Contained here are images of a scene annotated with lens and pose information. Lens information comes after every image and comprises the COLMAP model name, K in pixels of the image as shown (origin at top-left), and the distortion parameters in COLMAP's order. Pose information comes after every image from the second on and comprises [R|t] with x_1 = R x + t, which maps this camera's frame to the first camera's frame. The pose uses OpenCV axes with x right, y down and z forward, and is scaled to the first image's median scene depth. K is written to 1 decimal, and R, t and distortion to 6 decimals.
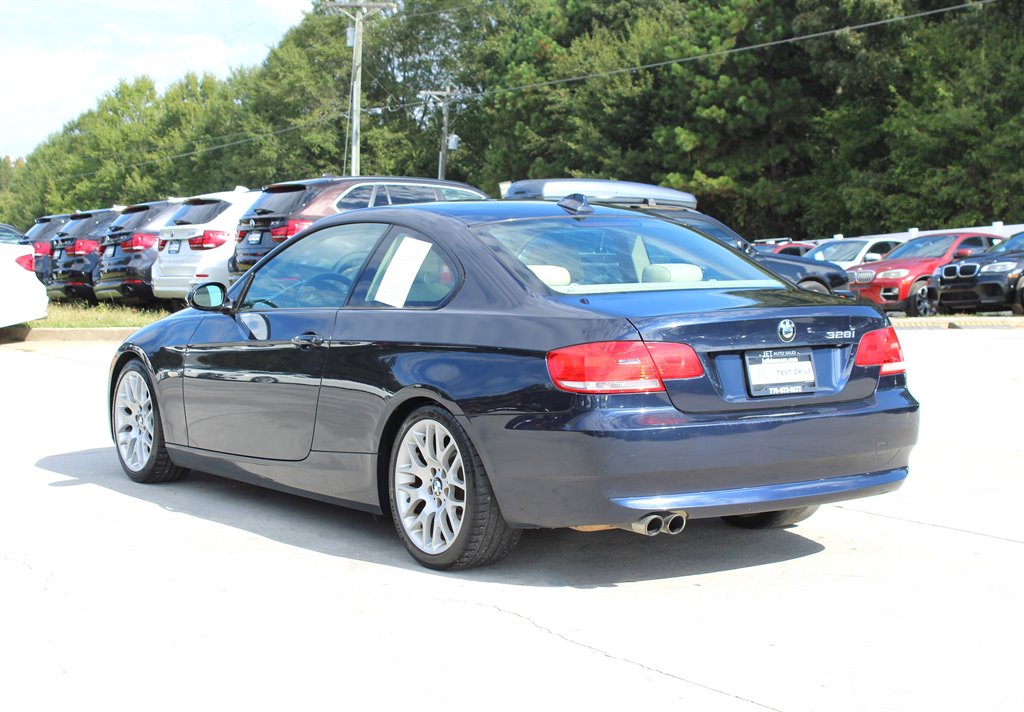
lens RADIAL K [[1859.3, 0, 512.0], [0, 1859.3, 356.0], [0, 0, 1]] dist [-0.019372, -0.235728]
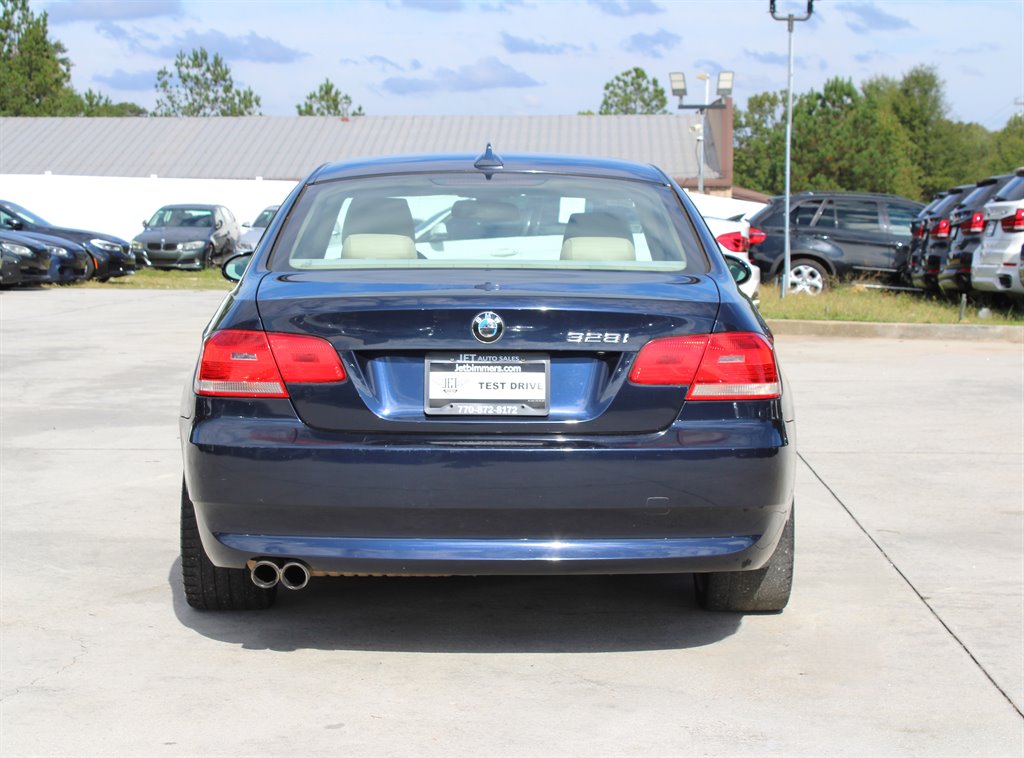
lens RADIAL K [[2153.0, 0, 511.6], [0, 2153.0, 420.6], [0, 0, 1]] dist [0.043738, -0.072936]
pose [[0.833384, 0.067155, -0.548600, 0.609671], [-0.052229, 0.997718, 0.042792, -0.013605], [0.550221, -0.007010, 0.834989, 0.308443]]
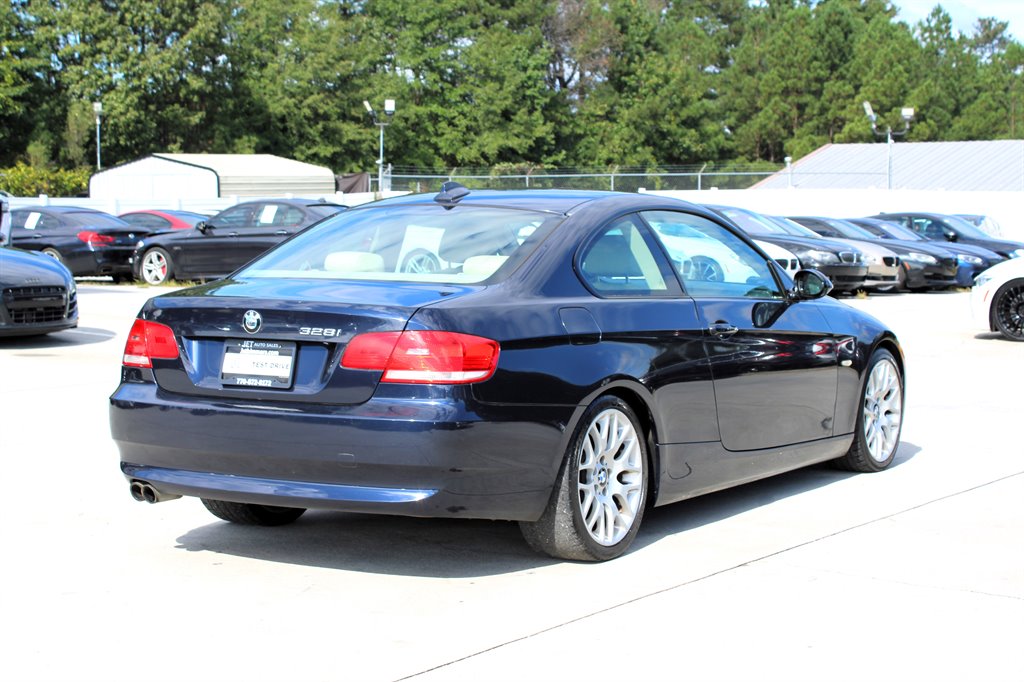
lens RADIAL K [[1944.2, 0, 512.0], [0, 1944.2, 341.0], [0, 0, 1]] dist [-0.028846, -0.022346]
pose [[0.413569, 0.068622, -0.907883, 1.126415], [-0.071227, 0.996538, 0.042877, -0.056668], [0.907683, 0.046934, 0.417025, 0.692891]]
